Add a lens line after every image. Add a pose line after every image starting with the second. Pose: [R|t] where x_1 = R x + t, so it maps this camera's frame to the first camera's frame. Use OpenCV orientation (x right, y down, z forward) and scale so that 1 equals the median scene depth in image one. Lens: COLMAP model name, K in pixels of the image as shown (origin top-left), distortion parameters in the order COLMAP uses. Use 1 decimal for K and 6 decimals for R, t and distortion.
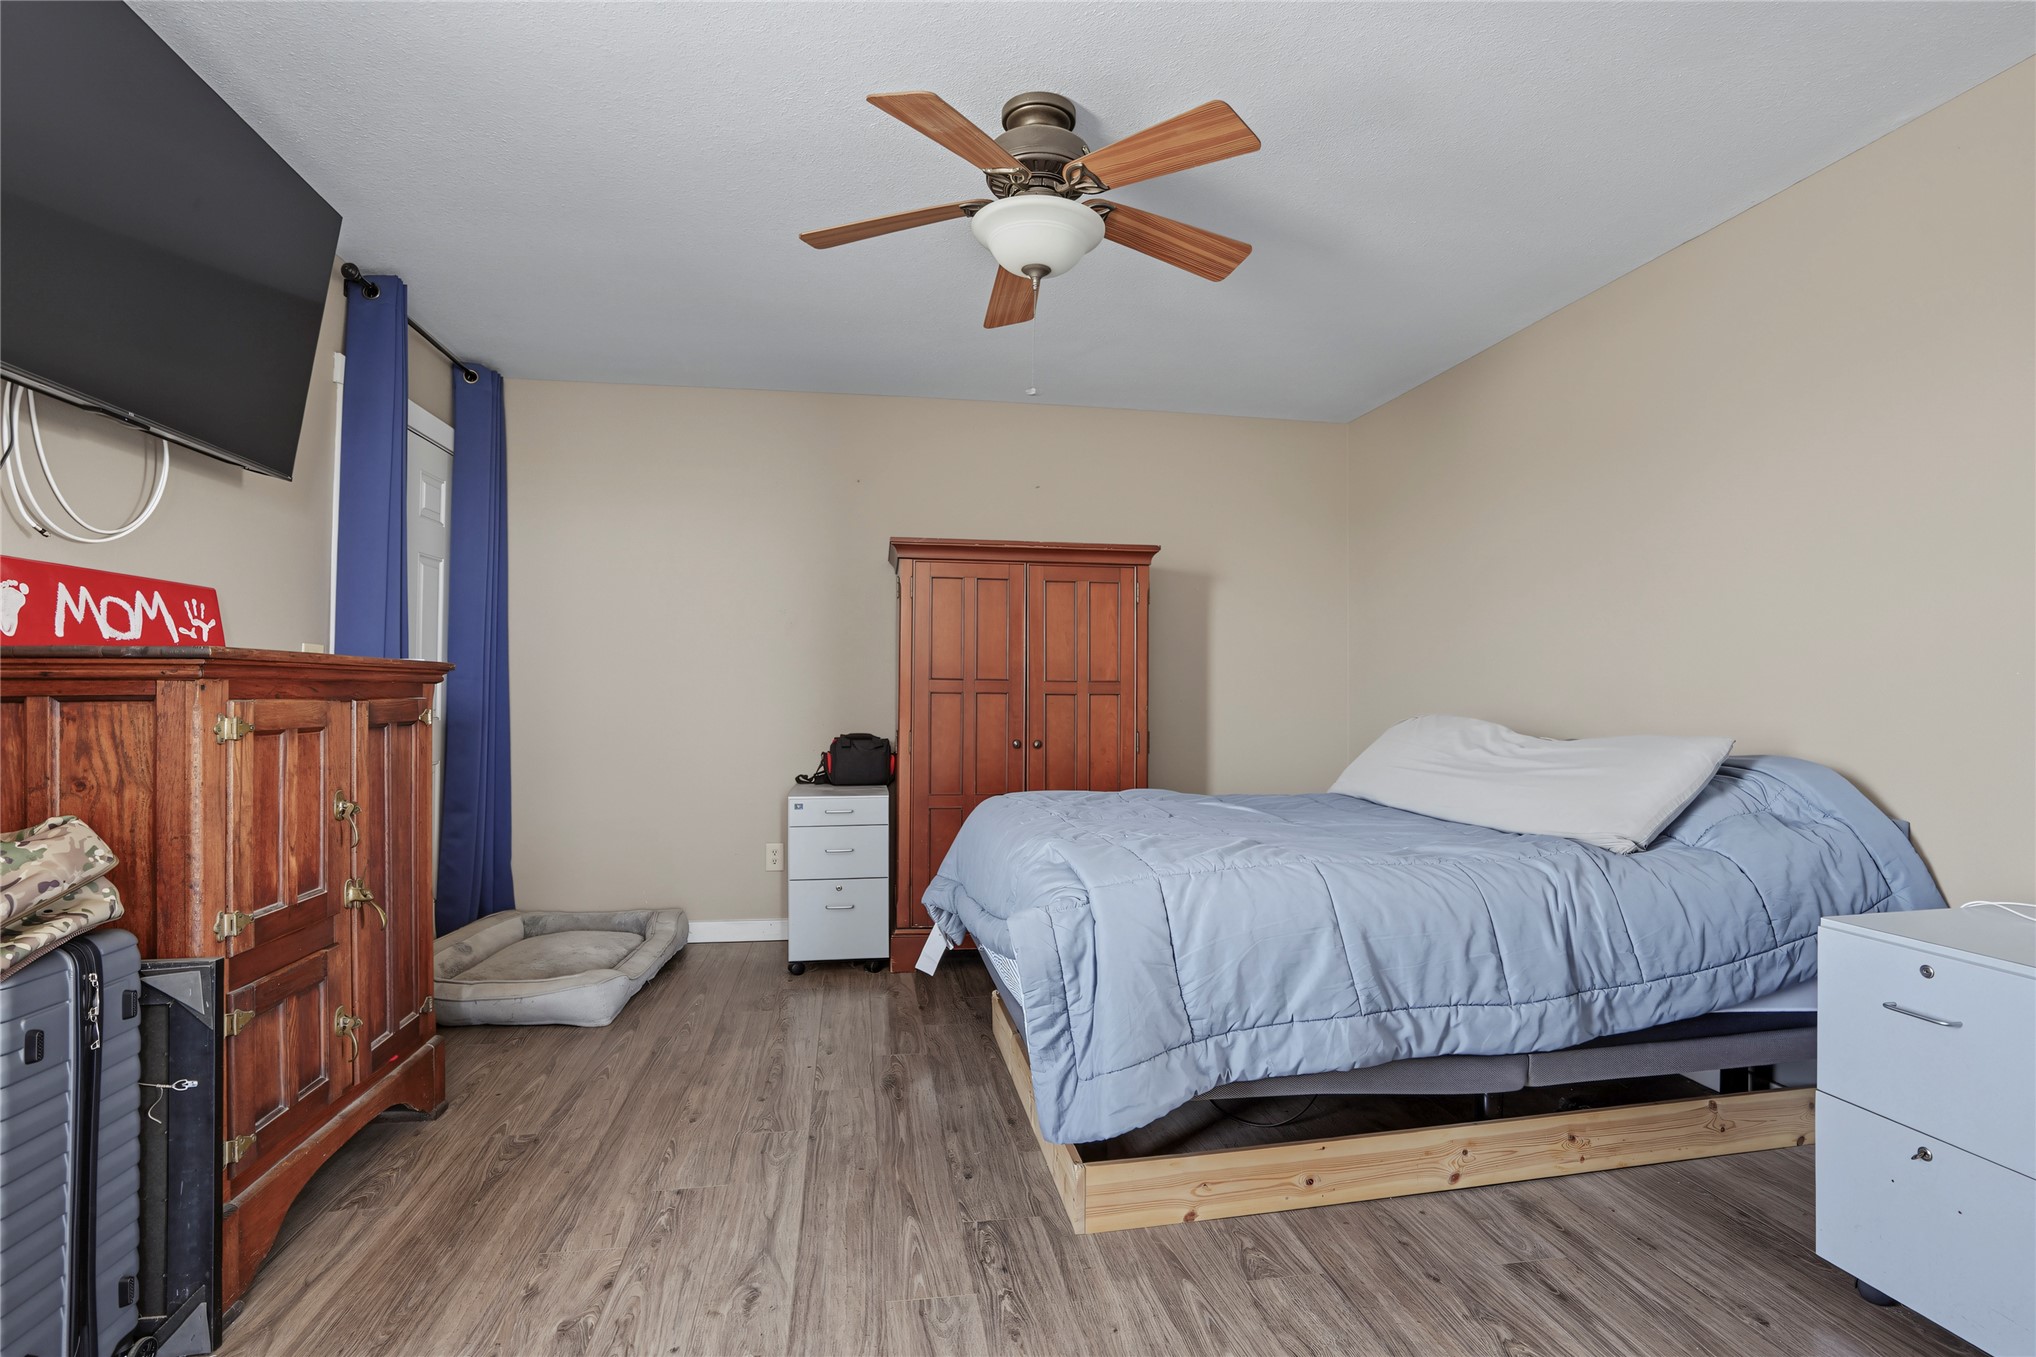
lens RADIAL K [[961.7, 0, 1026.7], [0, 961.7, 678.0], [0, 0, 1]] dist [-0.056408, 0.020724]
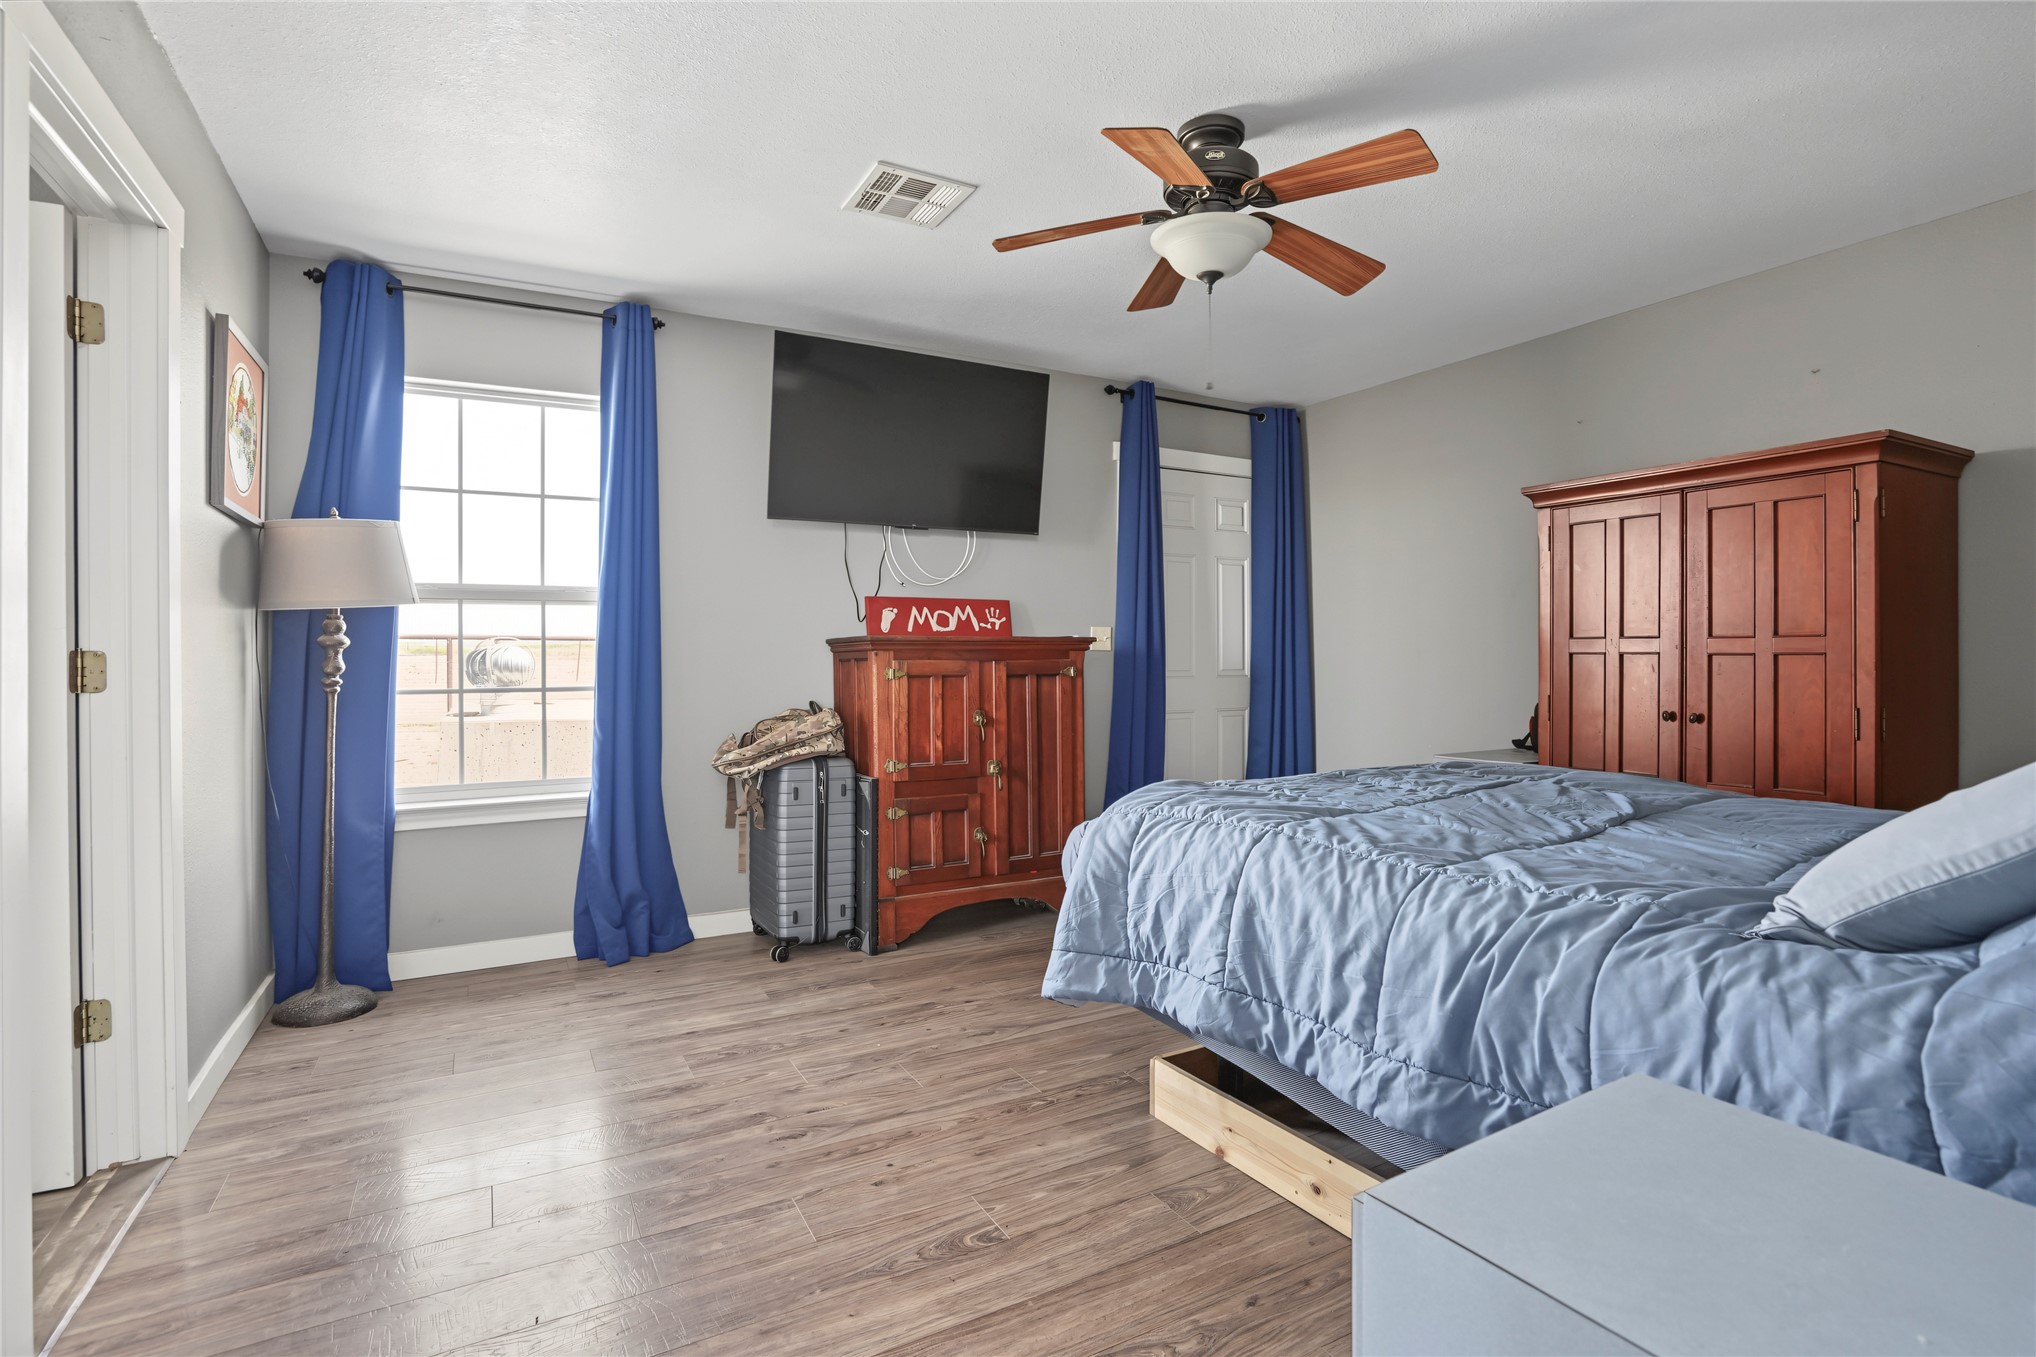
lens RADIAL K [[961.7, 0, 1026.7], [0, 961.7, 678.0], [0, 0, 1]] dist [-0.056408, 0.020724]
pose [[0.341848, 0.013639, -0.939656, 1.120669], [0.019239, 0.999584, 0.021508, 0.019859], [0.939558, -0.025431, 0.341443, 0.474250]]
